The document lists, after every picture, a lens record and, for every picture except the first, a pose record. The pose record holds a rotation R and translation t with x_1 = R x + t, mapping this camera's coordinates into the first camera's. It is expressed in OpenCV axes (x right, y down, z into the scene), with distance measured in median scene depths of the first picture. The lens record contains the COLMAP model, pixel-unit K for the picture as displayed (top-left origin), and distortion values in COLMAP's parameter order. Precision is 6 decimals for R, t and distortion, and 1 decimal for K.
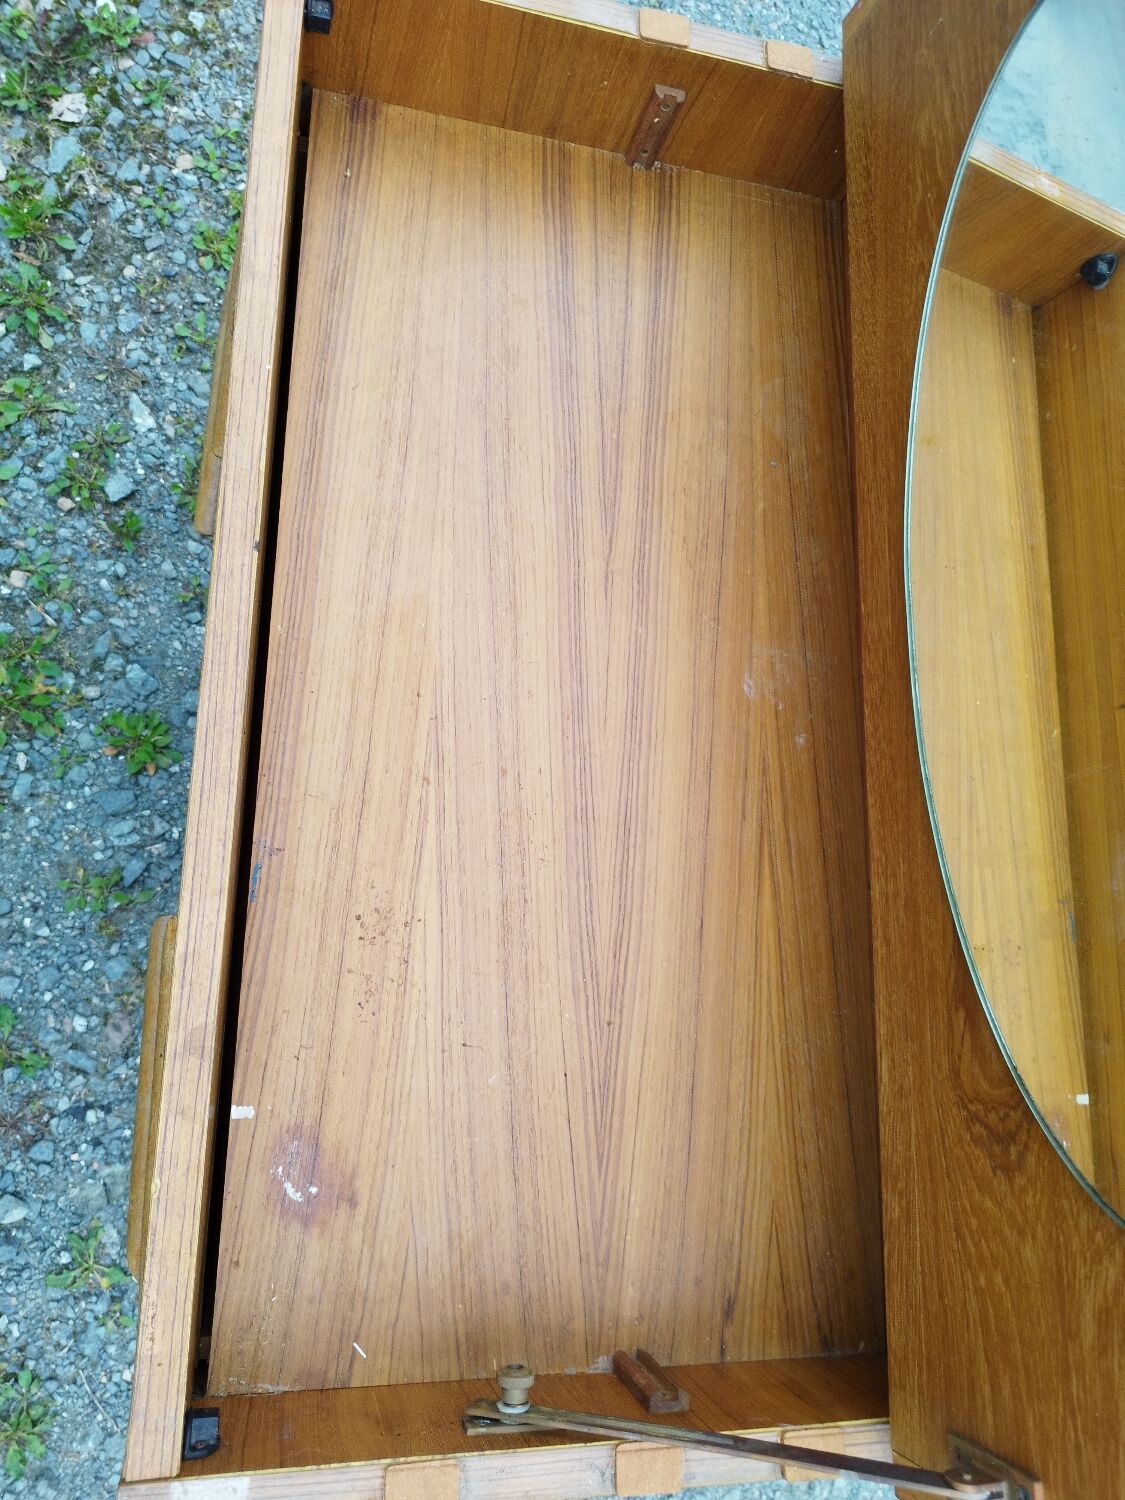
lens RADIAL K [[1100.2, 0, 571.3], [0, 1100.2, 749.1], [0, 0, 1]] dist [0.000568, -0.010986]
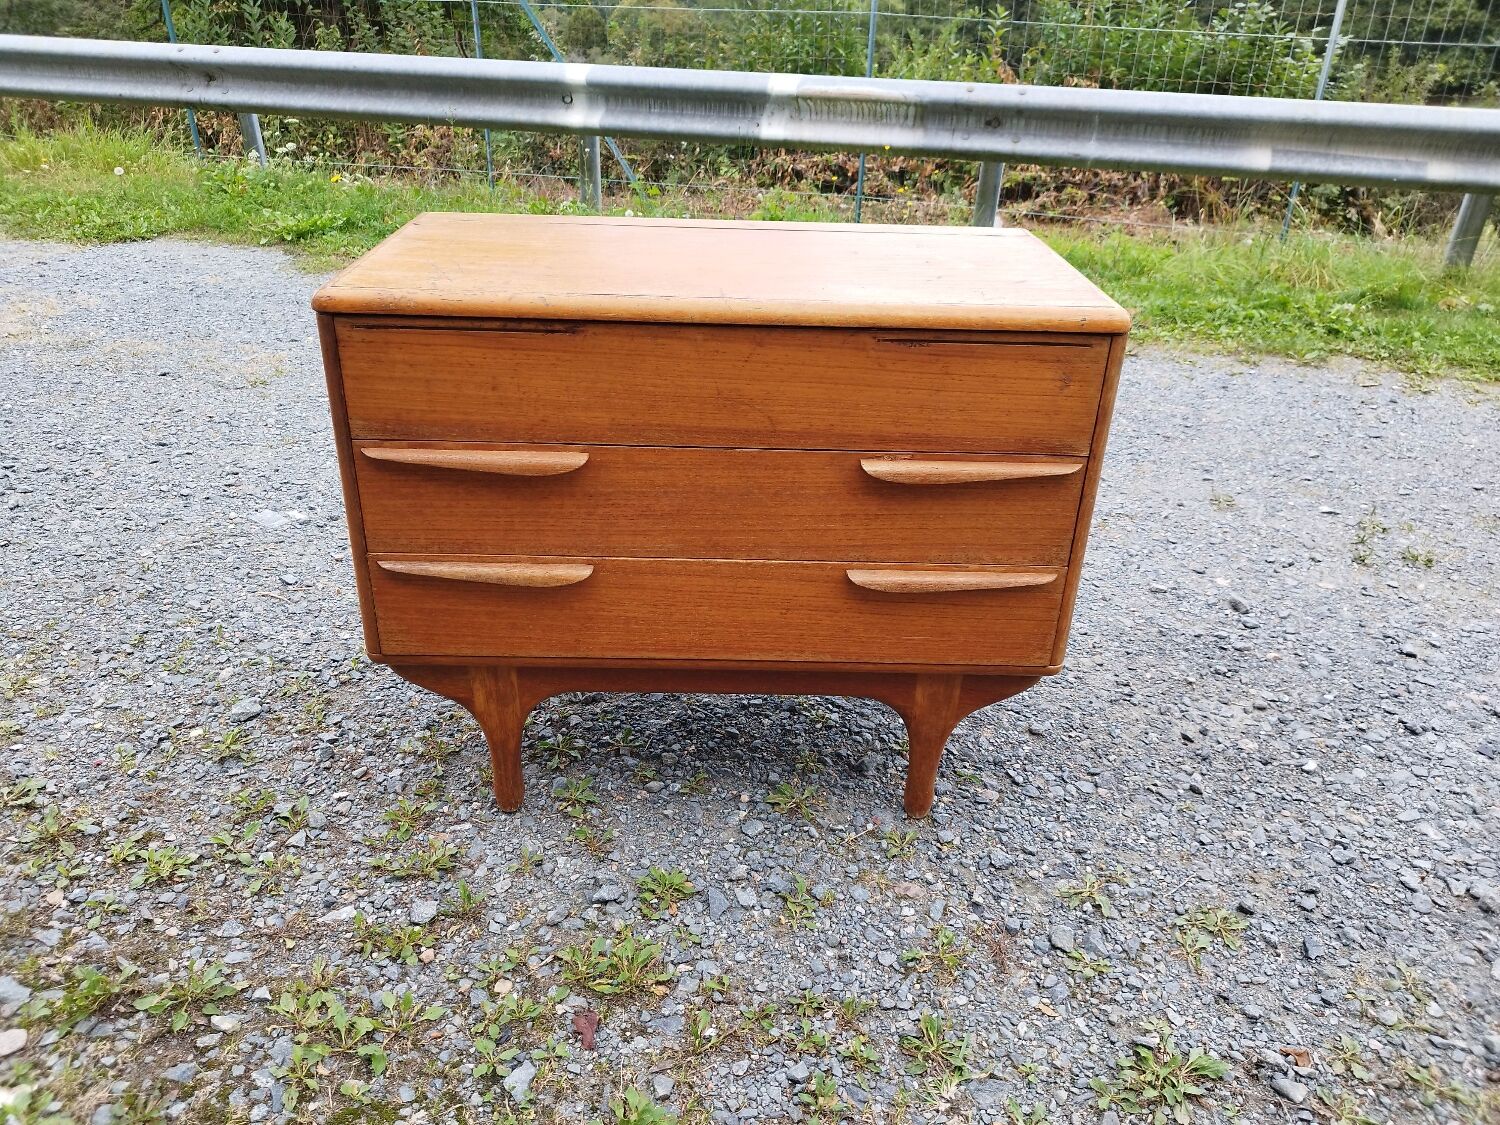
lens RADIAL K [[1100.2, 0, 748.4], [0, 1100.2, 550.3], [0, 0, 1]] dist [0.000568, -0.010986]
pose [[-0.028015, -0.671483, 0.740490, -0.989165], [0.968127, 0.166219, 0.187356, -0.192129], [-0.248890, 0.722137, 0.645424, -0.007939]]
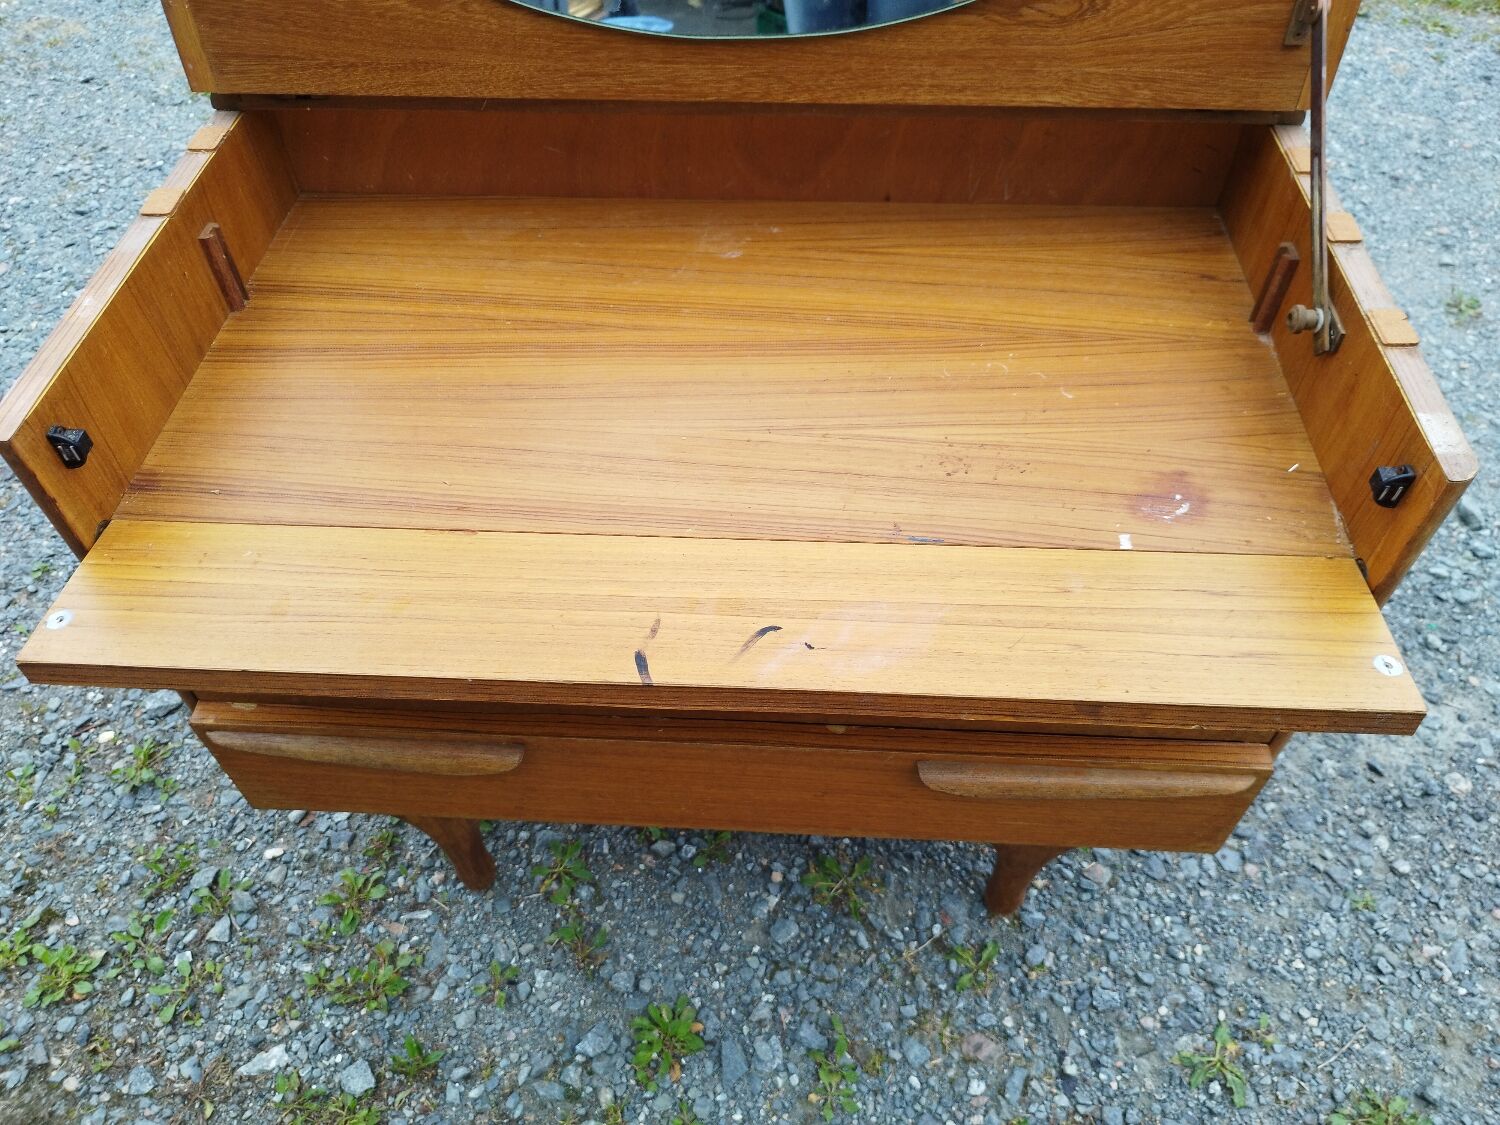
lens RADIAL K [[1100.2, 0, 753.0], [0, 1100.2, 558.0], [0, 0, 1]] dist [0.000568, -0.010986]
pose [[0.027983, -0.901580, 0.431706, -0.419246], [0.981505, 0.106603, 0.159011, -0.120359], [-0.189382, 0.419272, 0.887888, 0.027061]]
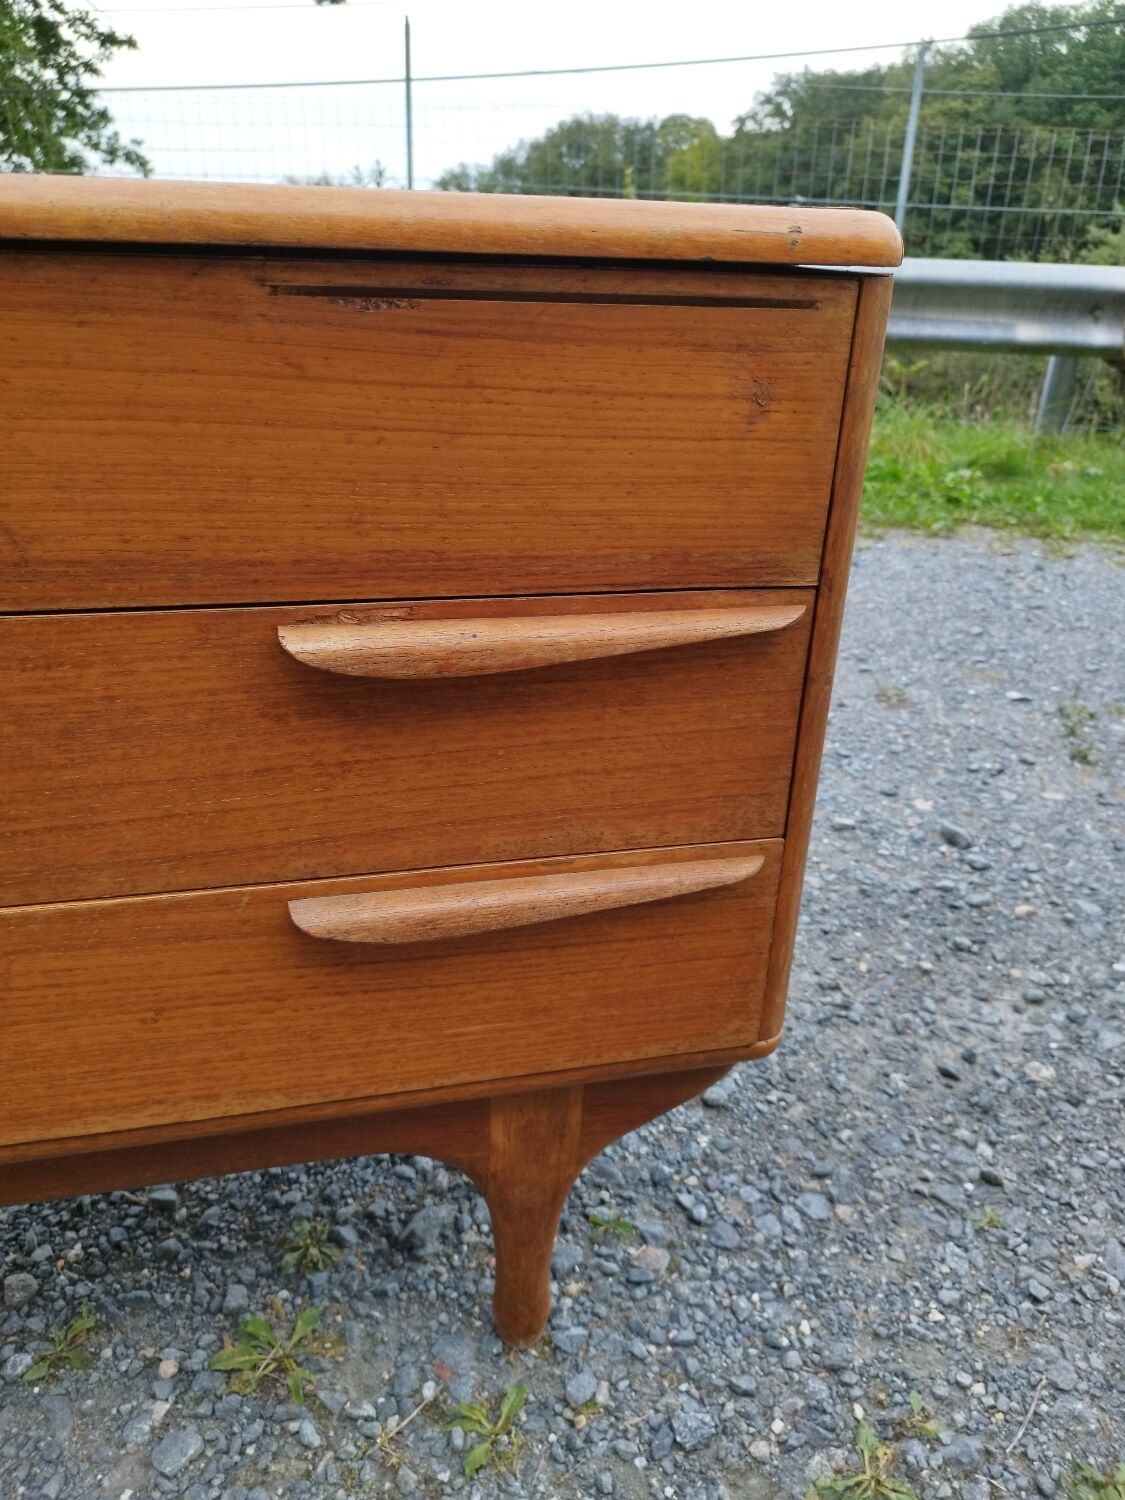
lens RADIAL K [[1100.2, 0, 573.3], [0, 1100.2, 747.7], [0, 0, 1]] dist [0.000568, -0.010986]
pose [[-0.235153, -0.632666, 0.737860, -0.534938], [0.924605, 0.088459, 0.370515, 0.037167], [-0.299682, 0.769356, 0.564164, 0.334166]]
